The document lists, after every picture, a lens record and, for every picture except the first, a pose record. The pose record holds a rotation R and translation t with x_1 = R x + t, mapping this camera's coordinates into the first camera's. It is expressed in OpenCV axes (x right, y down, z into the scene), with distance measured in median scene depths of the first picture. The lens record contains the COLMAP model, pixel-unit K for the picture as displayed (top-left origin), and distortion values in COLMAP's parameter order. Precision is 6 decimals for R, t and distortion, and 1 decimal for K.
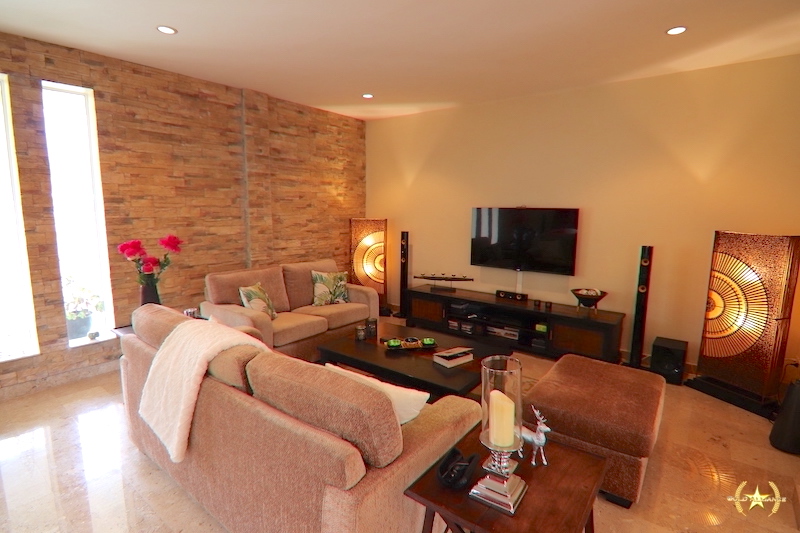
lens RADIAL K [[408.7, 0, 402.4], [0, 408.7, 266.4], [0, 0, 1]] dist [-0.013802, -0.006056]
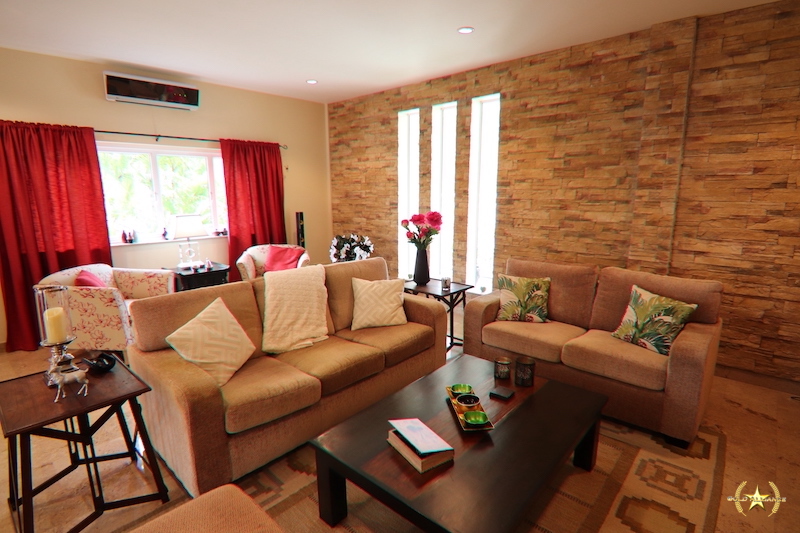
lens RADIAL K [[408.7, 0, 397.9], [0, 408.7, 268.3], [0, 0, 1]] dist [-0.013802, -0.006056]
pose [[-0.094516, 0.172059, -0.980542, 0.461292], [-0.141330, 0.972656, 0.184298, -0.084574], [0.985440, 0.155999, -0.067614, 0.692741]]
